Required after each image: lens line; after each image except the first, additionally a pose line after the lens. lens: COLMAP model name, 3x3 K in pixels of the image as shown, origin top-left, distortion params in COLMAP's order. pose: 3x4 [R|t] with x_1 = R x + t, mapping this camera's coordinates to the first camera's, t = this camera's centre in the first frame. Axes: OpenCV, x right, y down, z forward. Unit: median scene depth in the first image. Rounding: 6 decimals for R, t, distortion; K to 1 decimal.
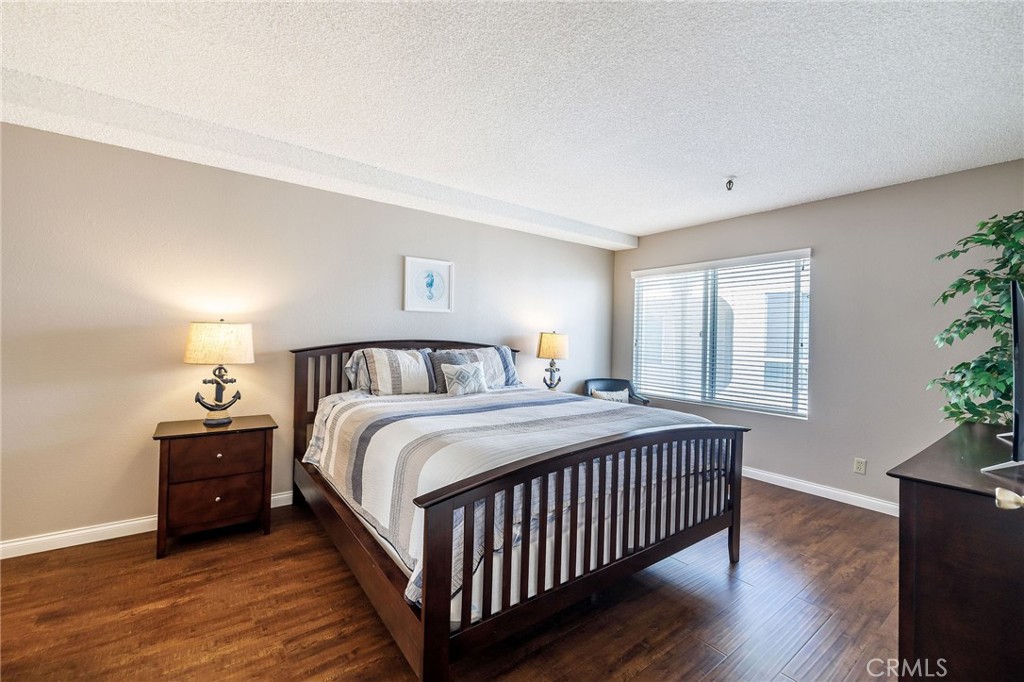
lens RADIAL K [[429.8, 0, 515.3], [0, 429.8, 342.2], [0, 0, 1]] dist [-0.015750, -0.000006]
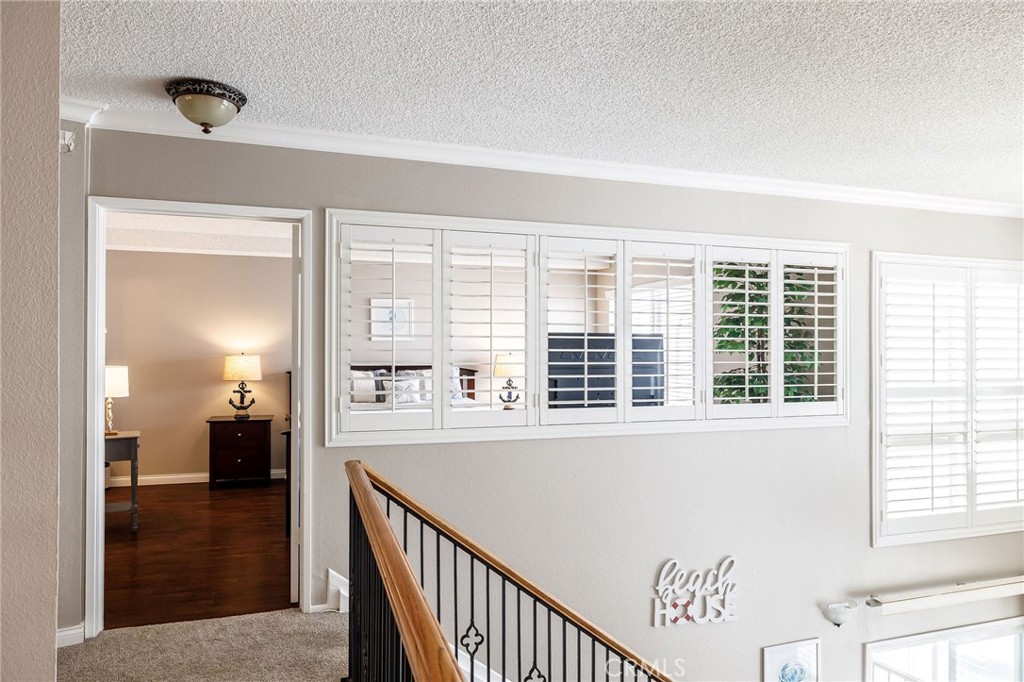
lens RADIAL K [[668.3, 0, 511.1], [0, 668.3, 344.0], [0, 0, 1]] dist [-0.004278, -0.000514]
pose [[0.957304, -0.021344, -0.288295, 0.998284], [0.014640, 0.999570, -0.025390, -0.009060], [0.288713, 0.020086, 0.957205, -1.113558]]
